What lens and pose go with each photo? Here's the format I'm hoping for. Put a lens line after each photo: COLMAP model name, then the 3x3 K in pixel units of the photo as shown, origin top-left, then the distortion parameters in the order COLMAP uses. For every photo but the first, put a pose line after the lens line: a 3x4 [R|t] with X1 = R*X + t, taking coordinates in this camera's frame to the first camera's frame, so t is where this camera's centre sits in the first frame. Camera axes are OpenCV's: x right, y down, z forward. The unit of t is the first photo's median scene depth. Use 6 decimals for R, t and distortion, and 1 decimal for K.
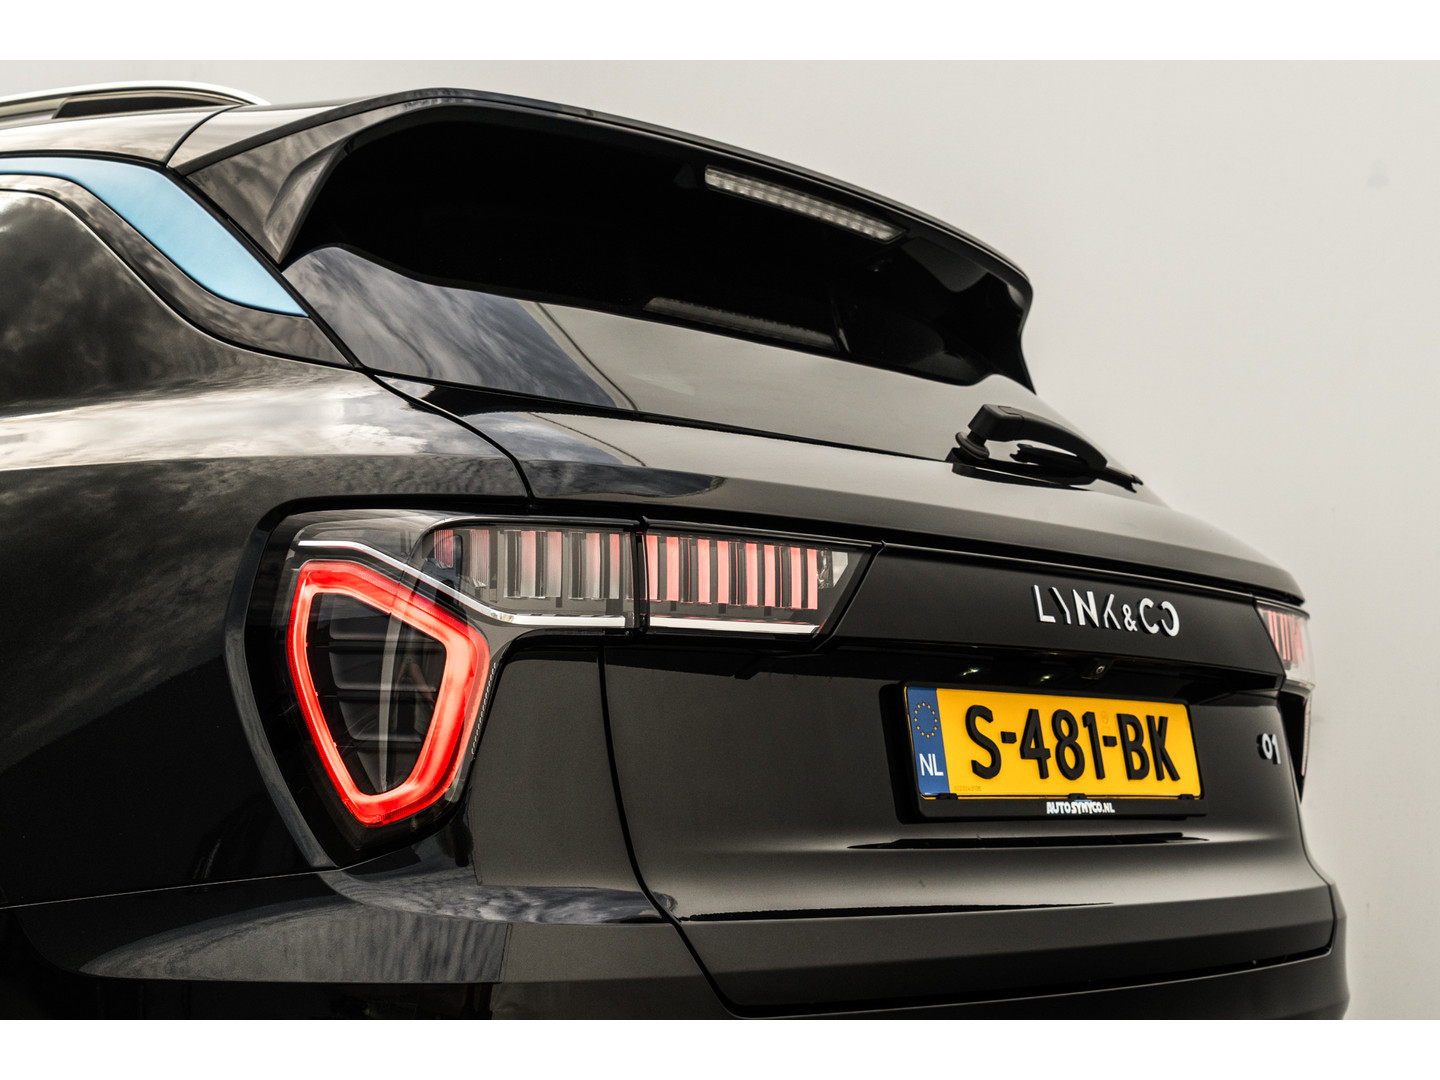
lens RADIAL K [[2208.0, 0, 720.0], [0, 2208.0, 540.0], [0, 0, 1]] dist [0.043750, 0.043668]
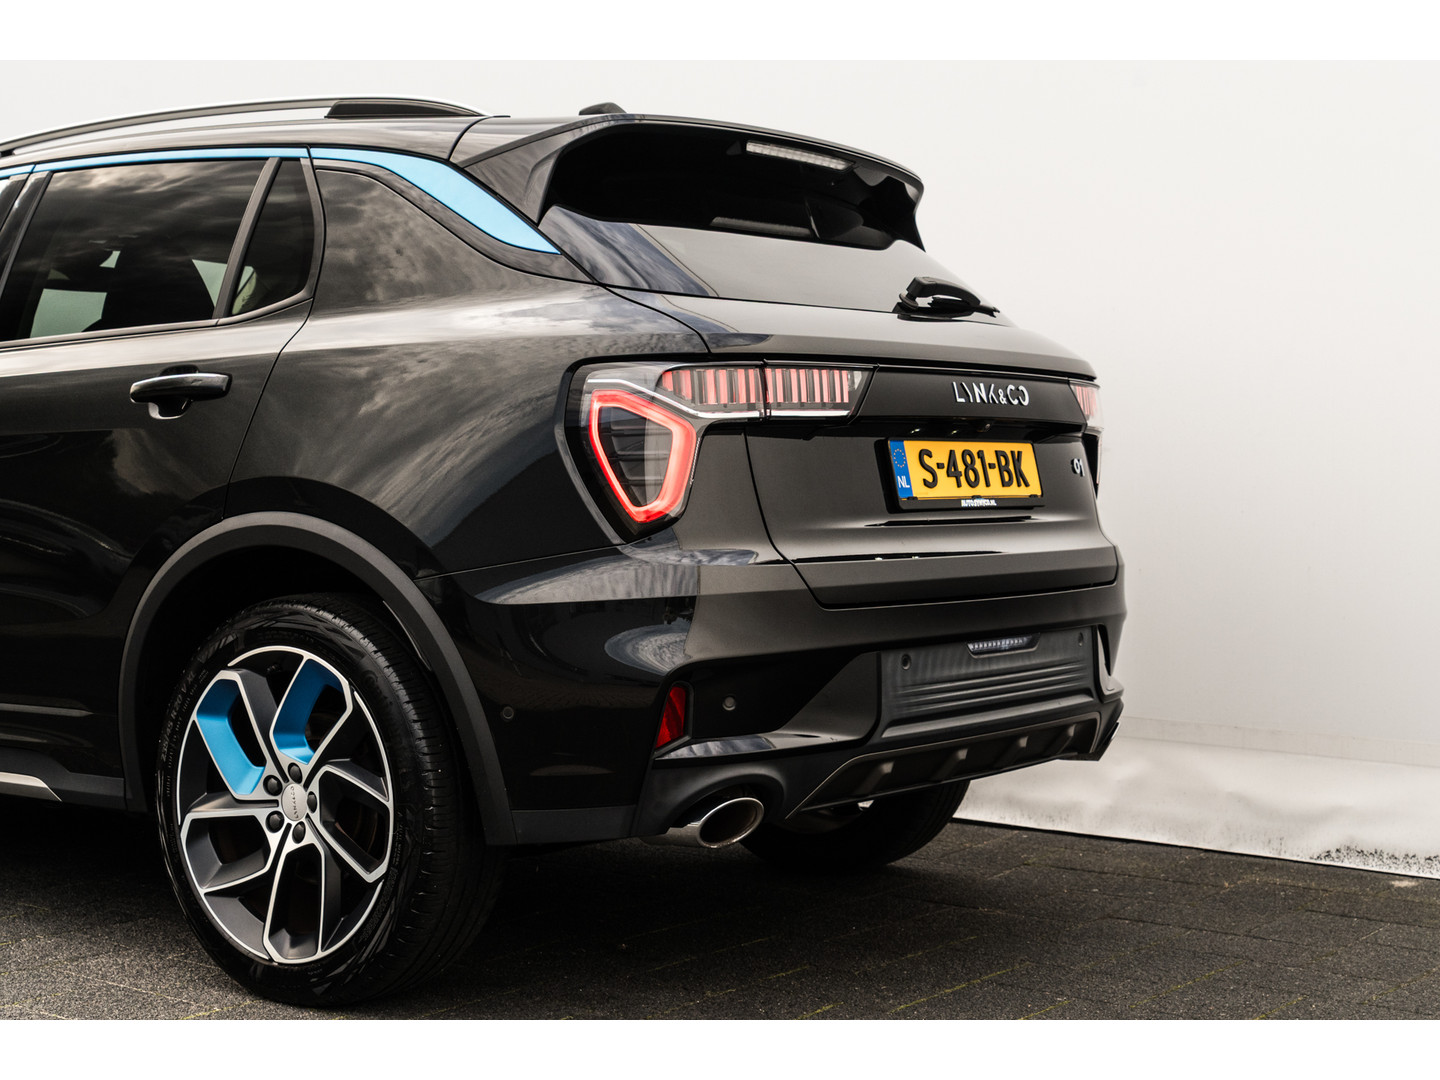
lens RADIAL K [[2228.0, 0, 651.0], [0, 2228.0, 540.6], [0, 0, 1]] dist [0.041663, 0.021186]
pose [[0.996861, -0.048768, 0.062366, -0.221310], [0.041793, 0.993204, 0.108627, -0.058189], [-0.067239, -0.105680, 0.992124, -0.801800]]
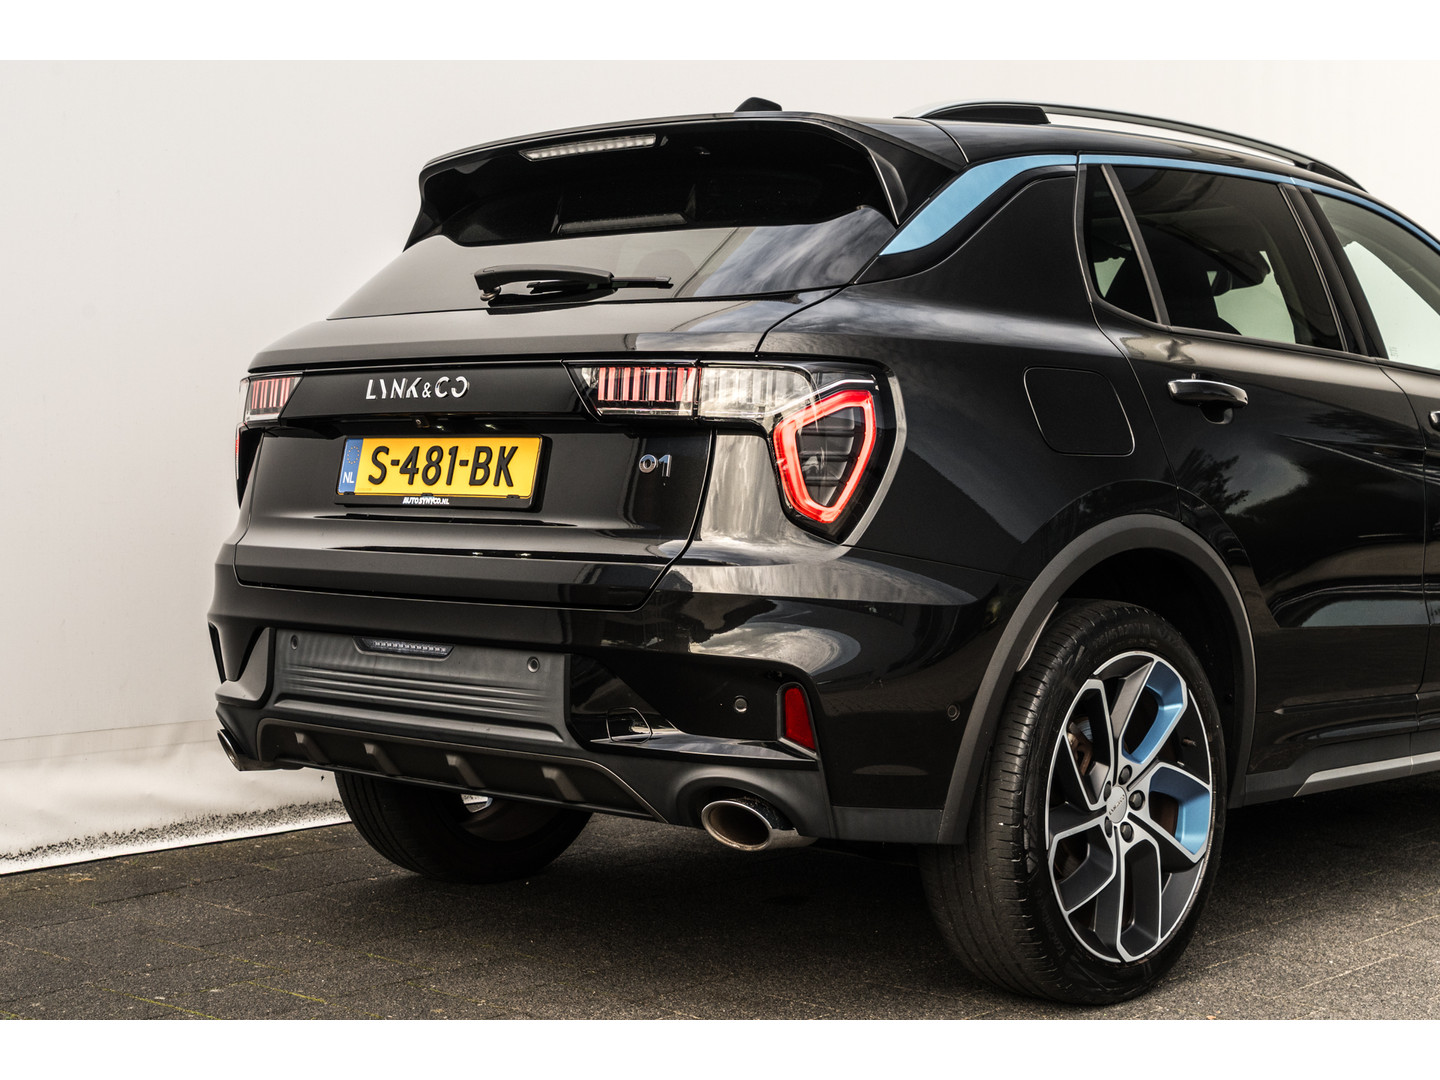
lens RADIAL K [[2208.0, 0, 720.0], [0, 2208.0, 540.0], [0, 0, 1]] dist [0.043750, 0.043668]
pose [[-0.006828, -0.011856, -0.999906, 1.927056], [0.068096, 0.997603, -0.012293, 0.190698], [0.997655, -0.068174, -0.006004, 1.250434]]
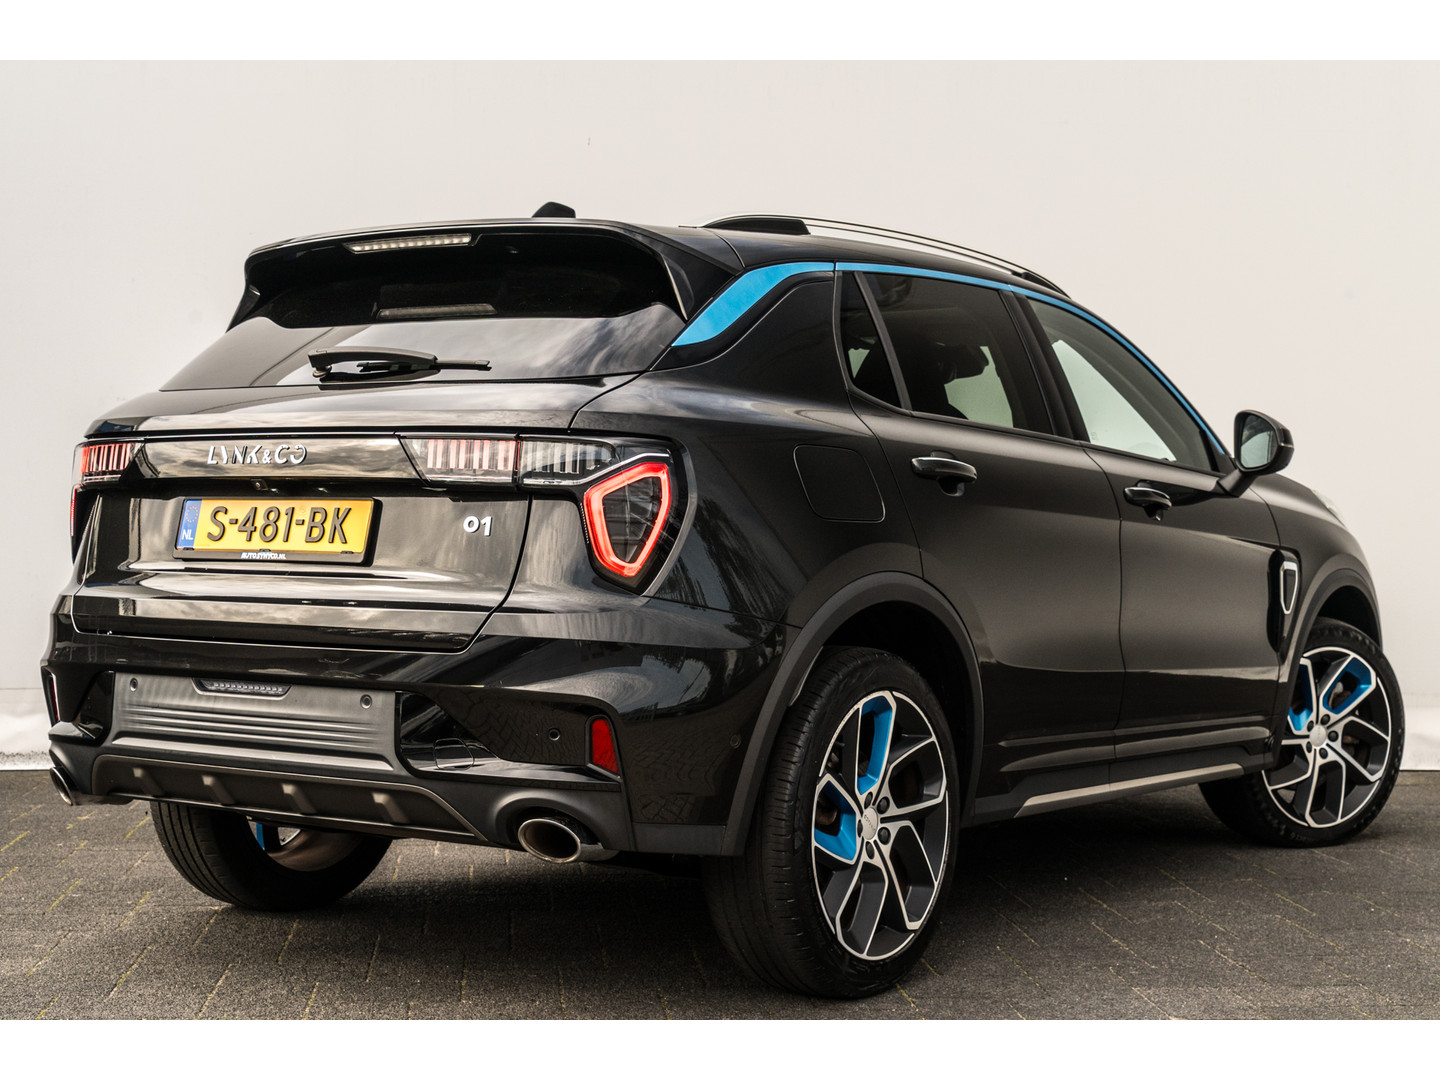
lens RADIAL K [[2069.3, 0, 720.0], [0, 2069.3, 540.0], [0, 0, 1]] dist [0.161113, -0.052976]
pose [[0.121088, -0.041436, -0.991777, 2.056540], [0.064620, 0.997338, -0.033778, 0.196590], [0.990536, -0.059999, 0.123444, 1.181604]]
